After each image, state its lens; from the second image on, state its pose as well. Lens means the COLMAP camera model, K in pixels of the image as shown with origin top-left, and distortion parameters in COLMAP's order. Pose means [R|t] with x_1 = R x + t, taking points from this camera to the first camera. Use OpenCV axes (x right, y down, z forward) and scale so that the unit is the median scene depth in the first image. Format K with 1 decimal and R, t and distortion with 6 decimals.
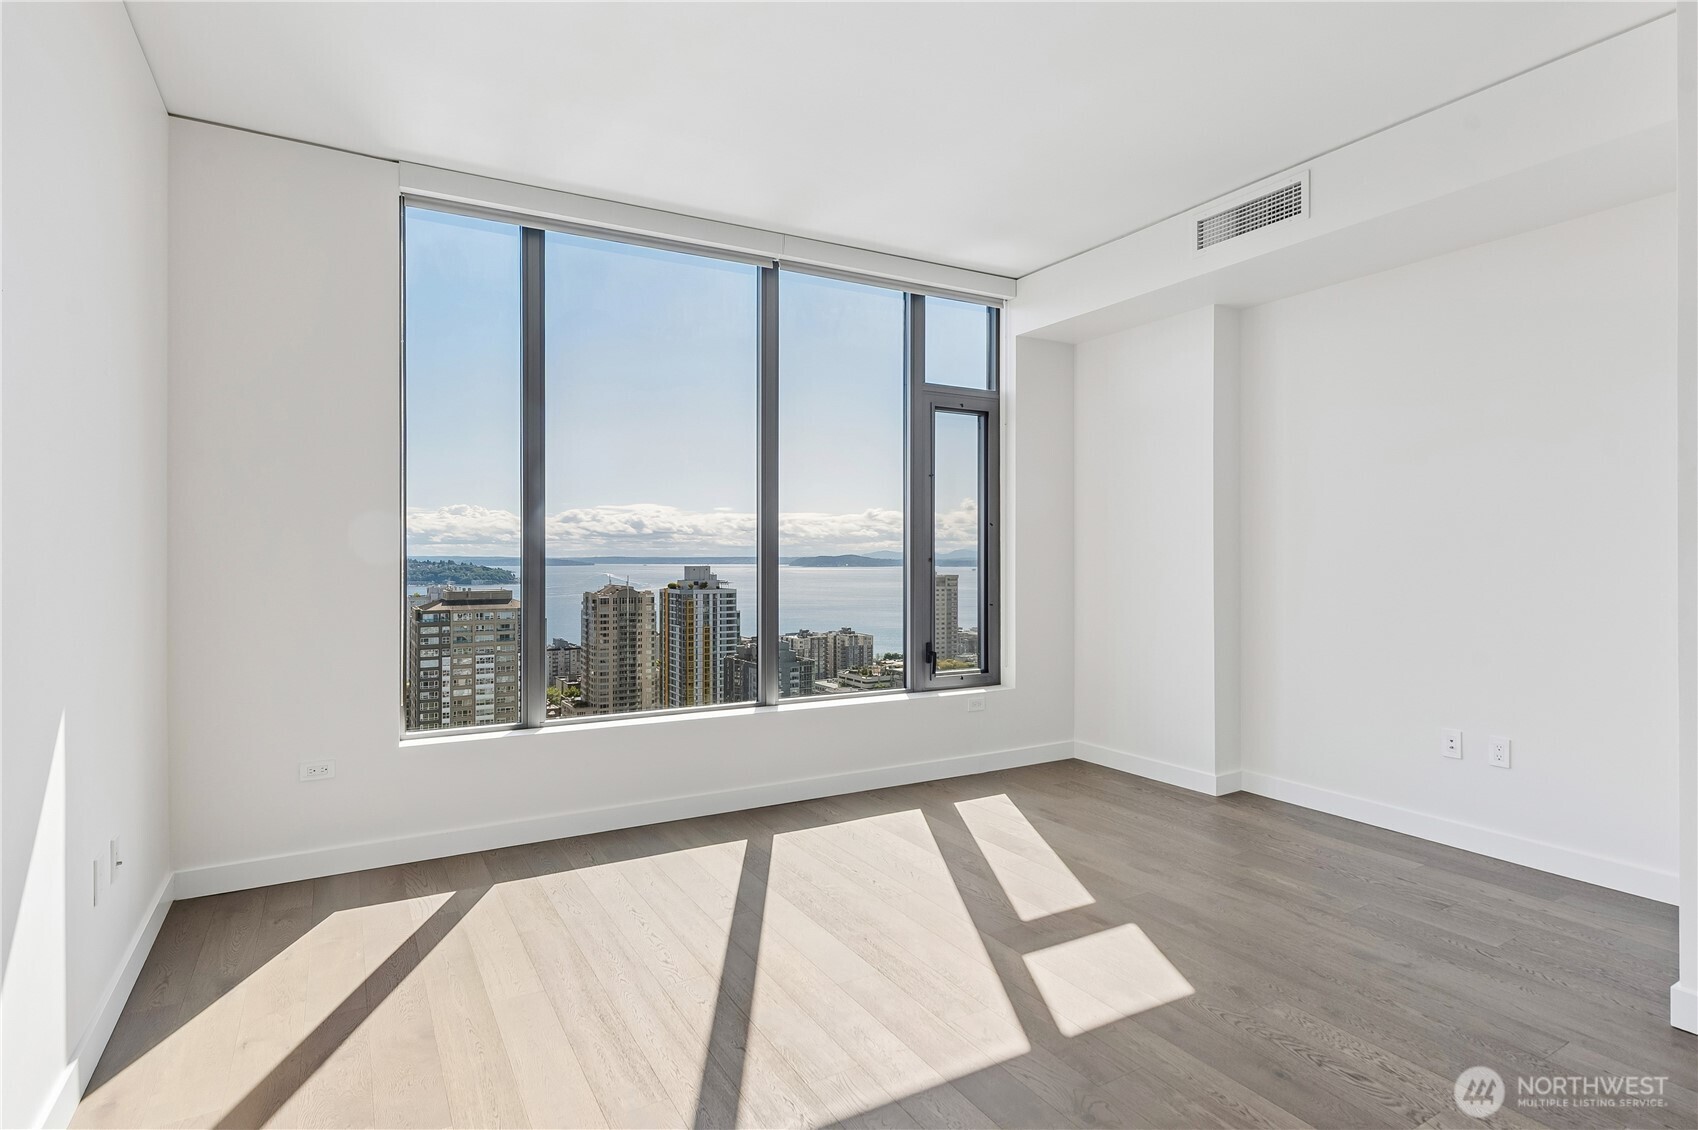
lens RADIAL K [[835.8, 0, 842.1], [0, 835.8, 532.9], [0, 0, 1]] dist [0.003228, 0.000419]
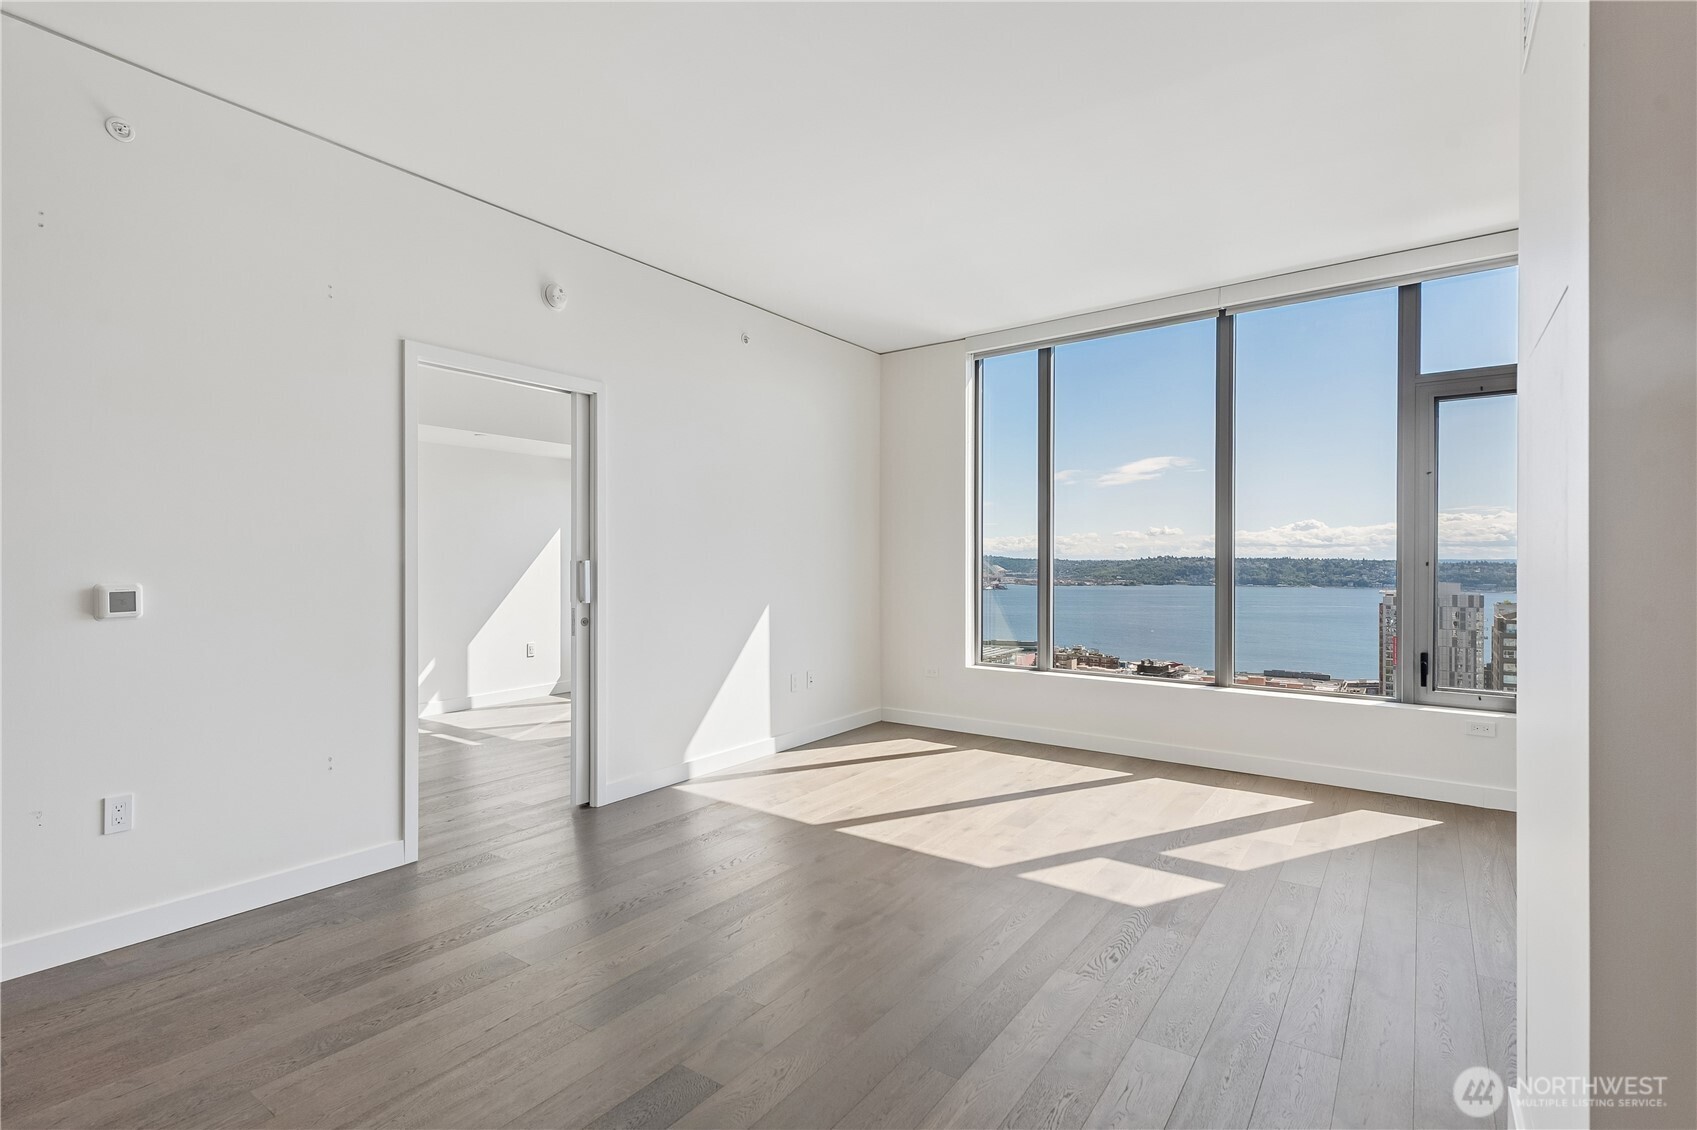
lens RADIAL K [[794.3, 0, 851.0], [0, 794.3, 557.6], [0, 0, 1]] dist [0.001767, 0.000114]
pose [[0.405406, -0.000095, -0.914137, 1.034963], [0.022714, 0.999692, 0.009969, -0.001361], [0.913855, -0.024805, 0.405283, 0.091579]]
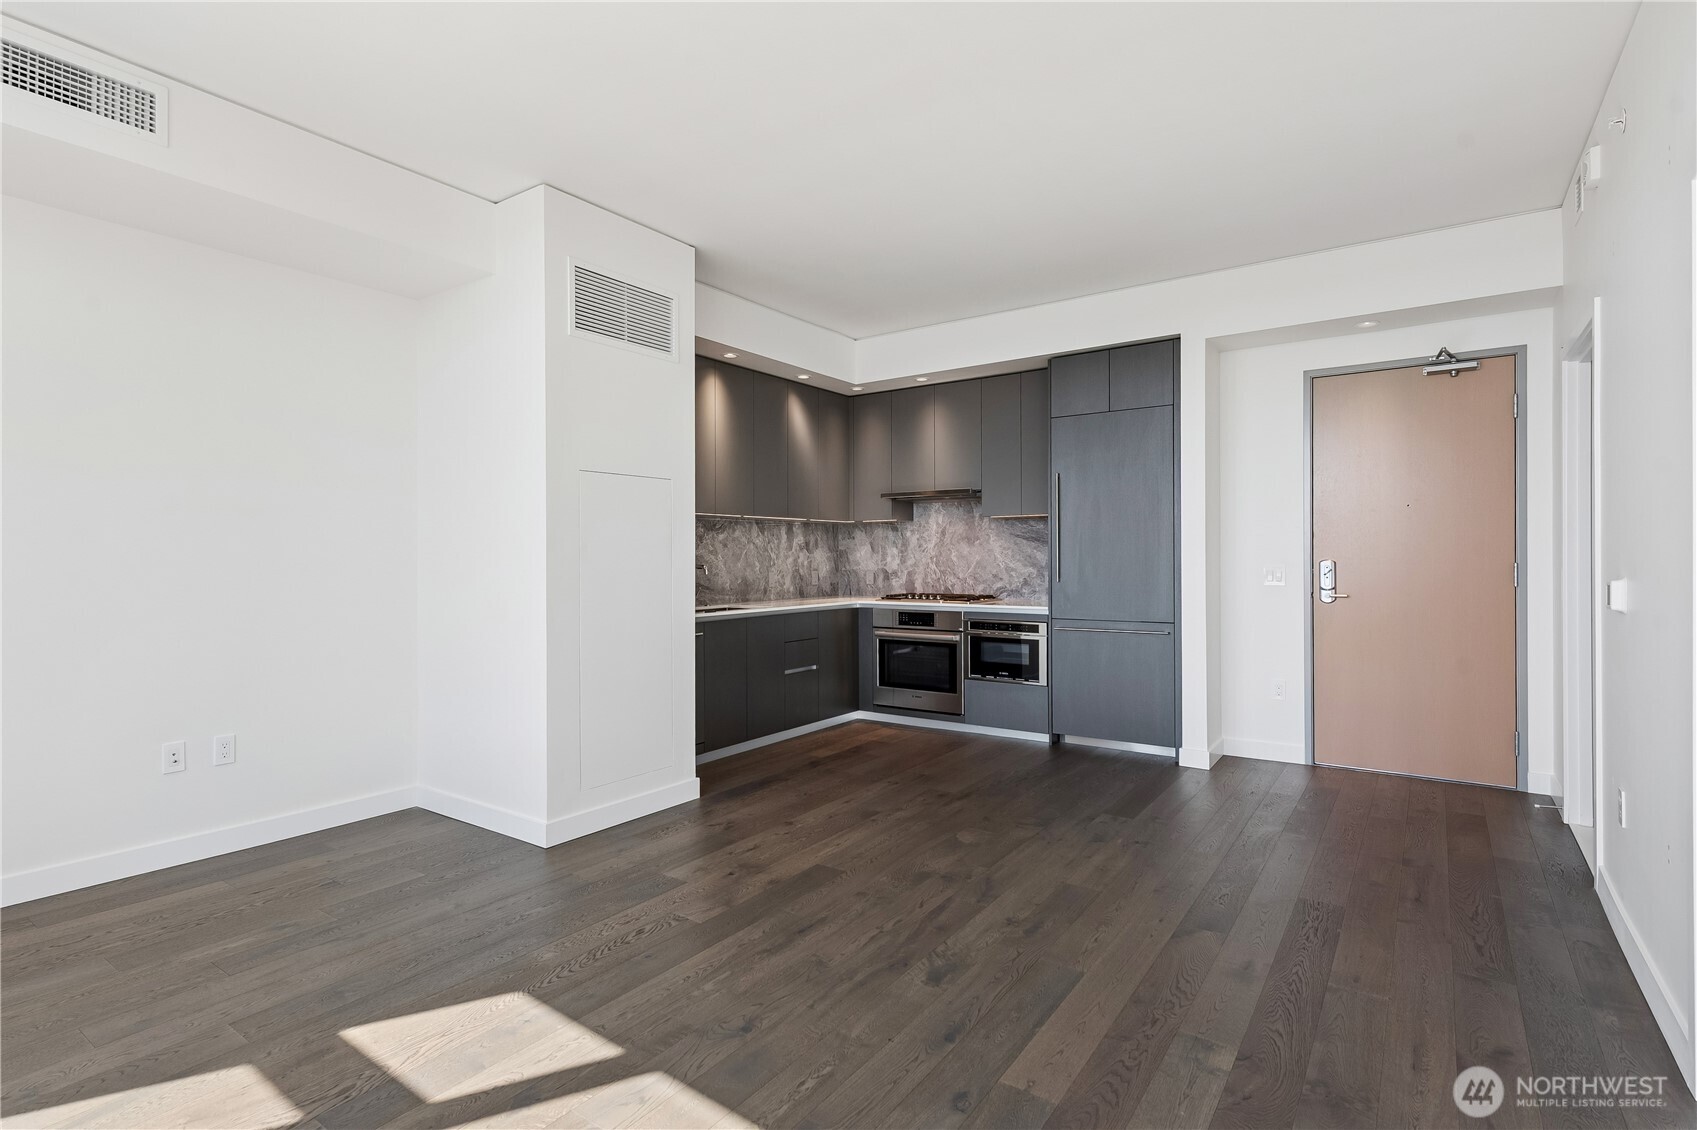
lens RADIAL K [[834.2, 0, 841.7], [0, 834.2, 564.4], [0, 0, 1]] dist [0.003472, 0.001031]
pose [[-0.406352, -0.005817, 0.913698, -0.503210], [-0.023206, 0.999723, -0.003955, 0.026966], [-0.913422, -0.022810, -0.406374, 0.827180]]
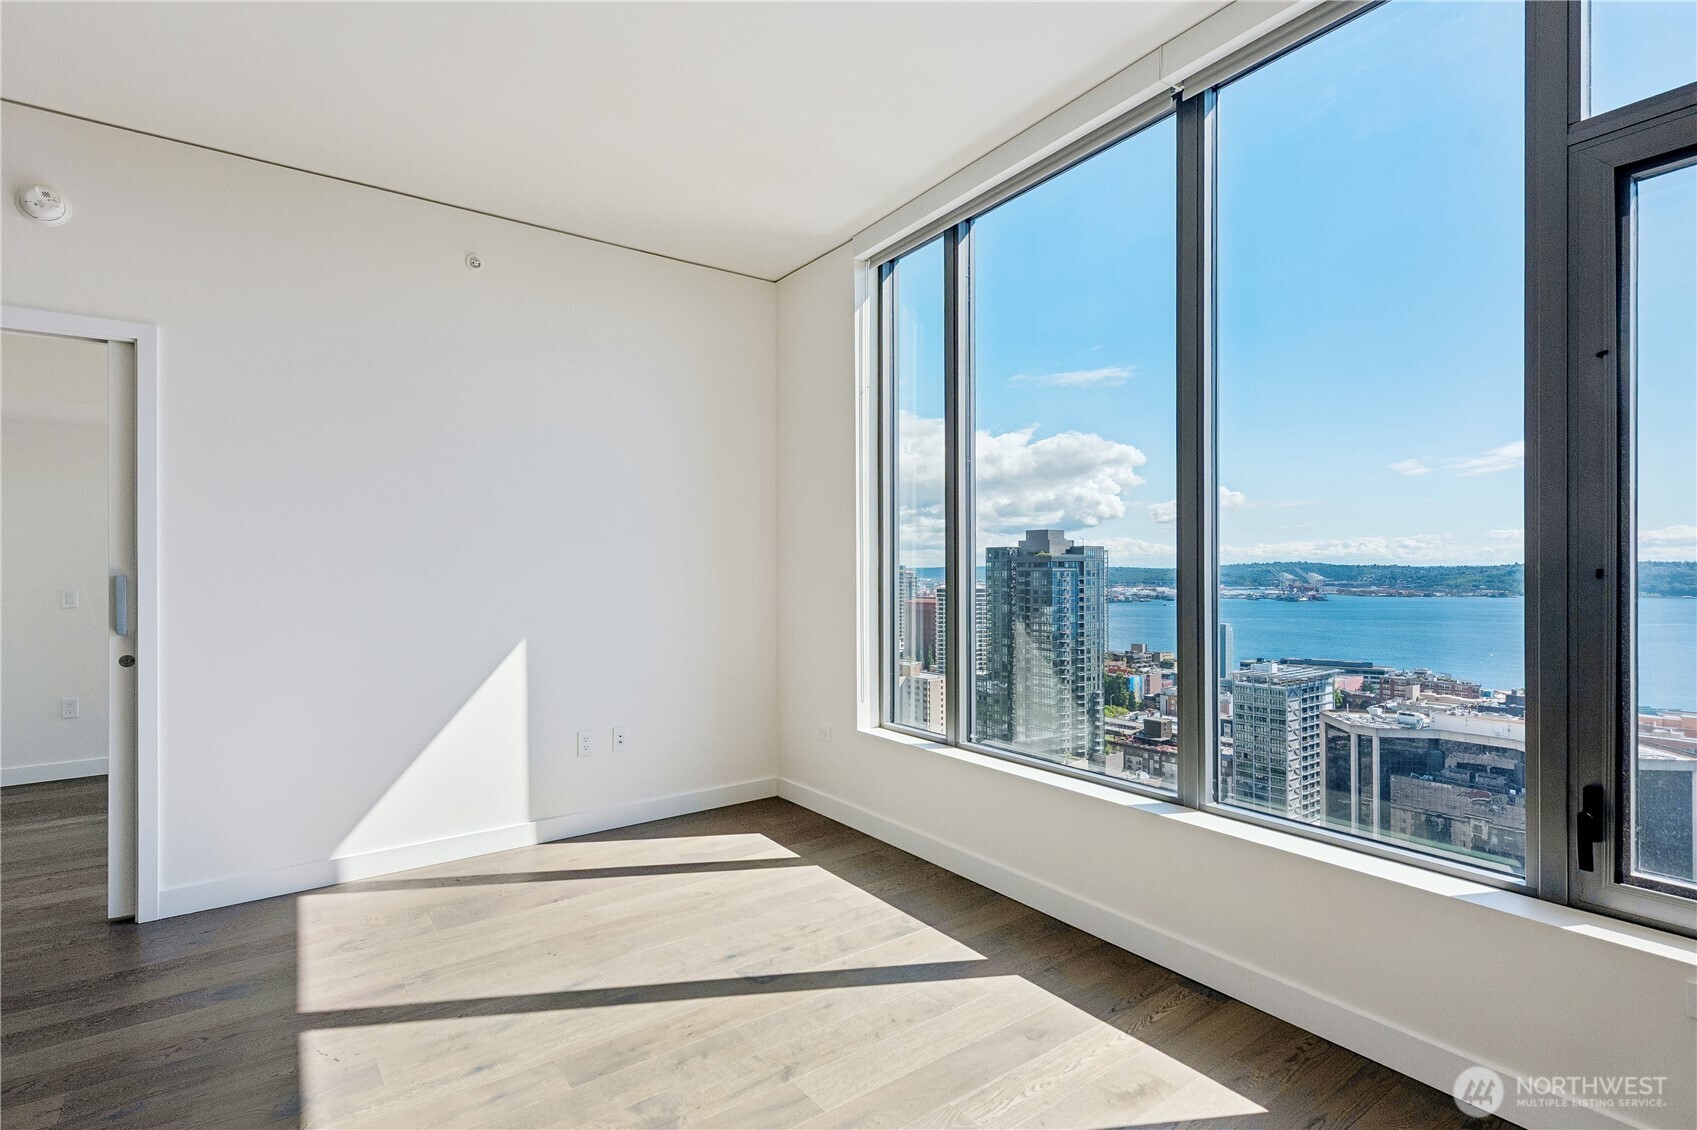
lens RADIAL K [[834.2, 0, 841.7], [0, 834.2, 564.4], [0, 0, 1]] dist [0.003472, 0.001031]
pose [[0.100872, -0.002555, -0.994896, 0.718719], [0.032721, 0.999464, 0.000751, 0.021446], [0.994361, -0.032630, 0.100901, 0.971225]]
